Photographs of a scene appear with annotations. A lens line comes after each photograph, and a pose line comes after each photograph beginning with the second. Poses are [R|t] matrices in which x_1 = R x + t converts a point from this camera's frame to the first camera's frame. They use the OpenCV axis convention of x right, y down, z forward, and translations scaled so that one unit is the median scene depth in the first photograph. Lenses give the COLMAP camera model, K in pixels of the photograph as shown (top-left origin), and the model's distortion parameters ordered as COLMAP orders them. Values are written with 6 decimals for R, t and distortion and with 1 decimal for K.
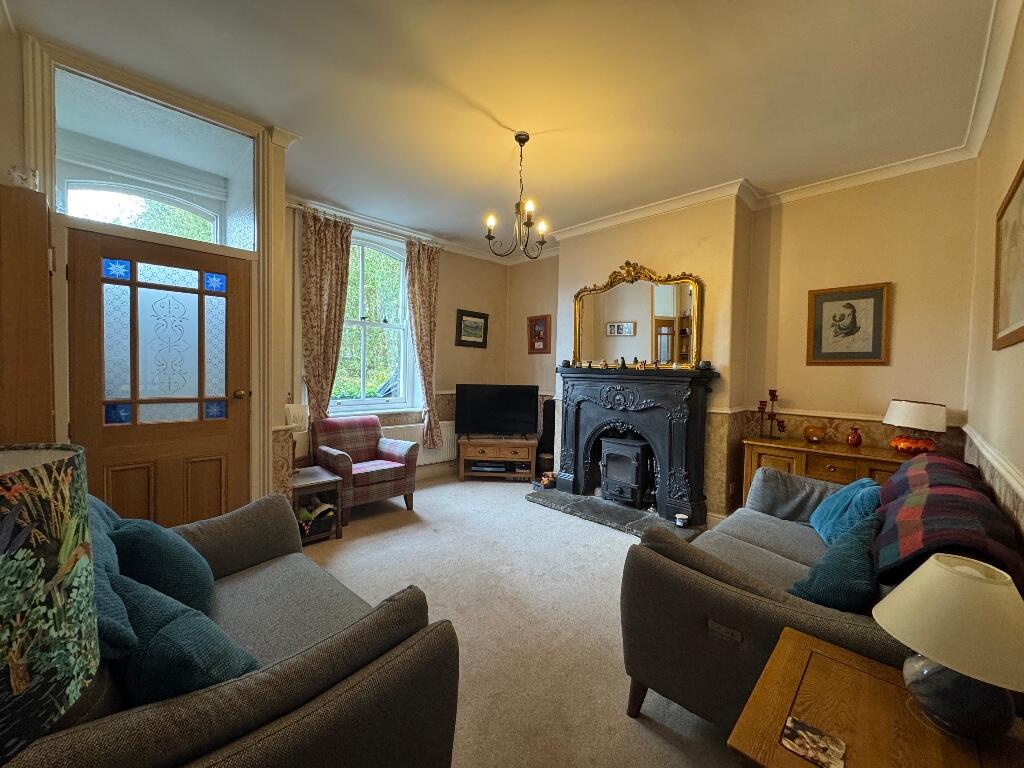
lens RADIAL K [[407.0, 0, 512.0], [0, 407.0, 384.0], [0, 0, 1]] dist [-0.001901, -0.000049]
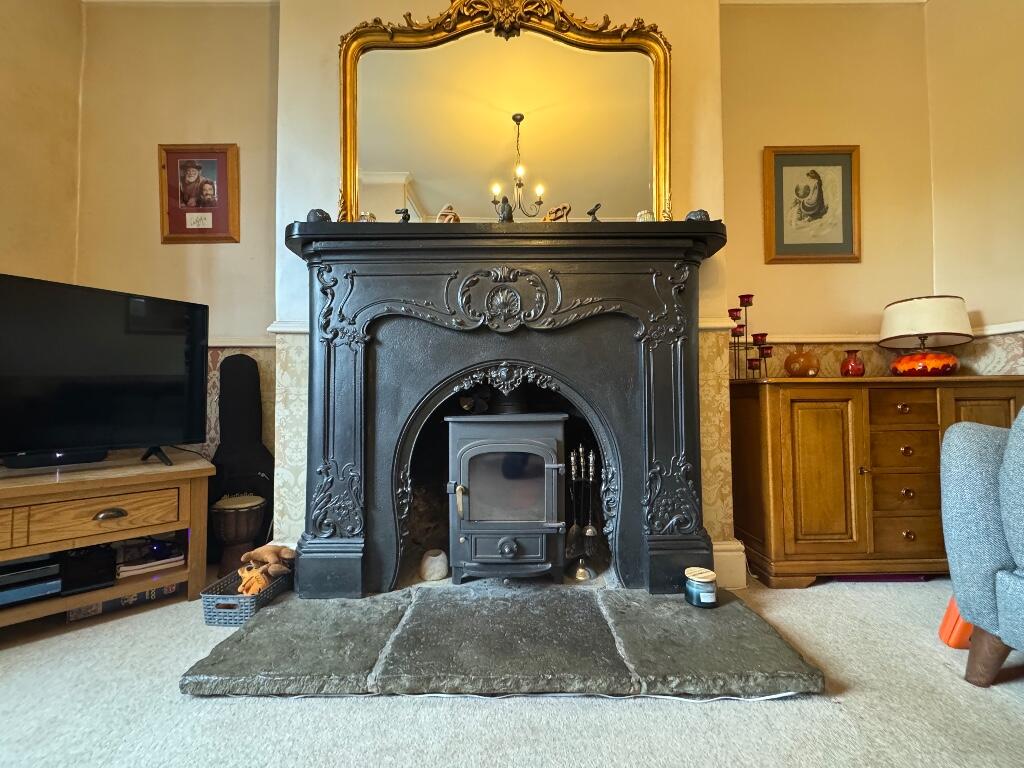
lens RADIAL K [[404.3, 0, 520.8], [0, 404.3, 383.0], [0, 0, 1]] dist [-0.001838, -0.000111]
pose [[0.702006, -0.009548, 0.712107, 0.007510], [0.046472, 0.998393, -0.032426, 0.123221], [-0.710653, 0.055857, 0.701322, 0.730450]]
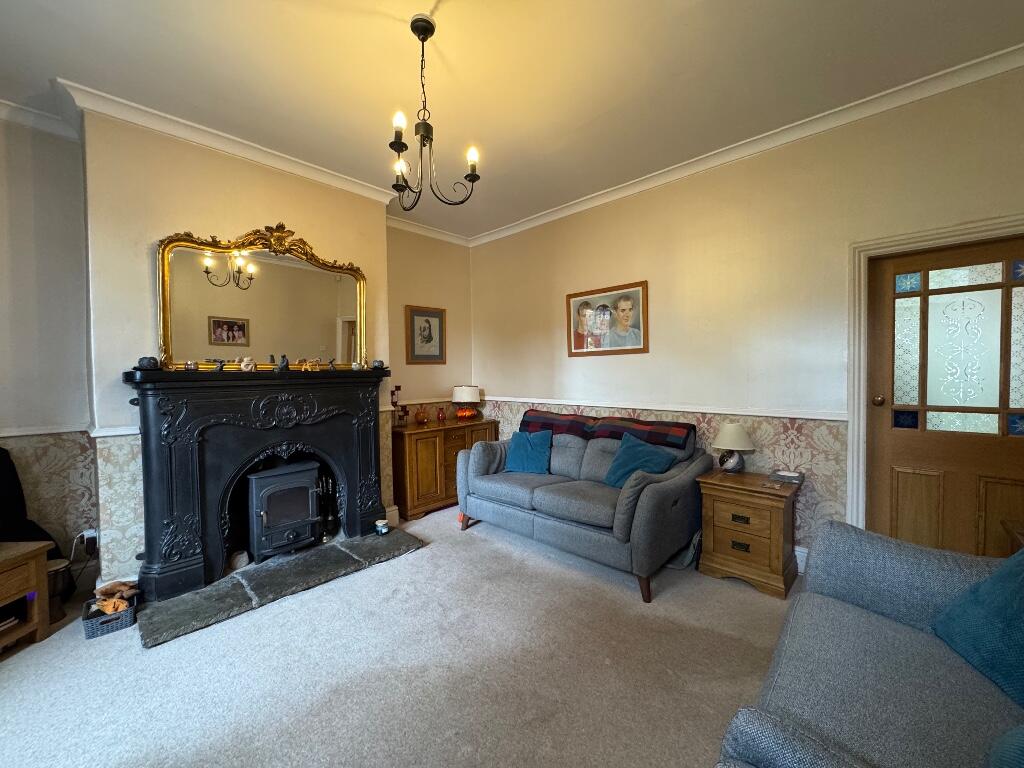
lens RADIAL K [[408.6, 0, 511.5], [0, 408.6, 380.0], [0, 0, 1]] dist [-0.000707, 0.000113]
pose [[-0.014395, -0.047660, 0.998760, -0.469130], [0.043767, 0.997876, 0.048248, -0.038903], [-0.998938, 0.044407, -0.012278, 0.603753]]
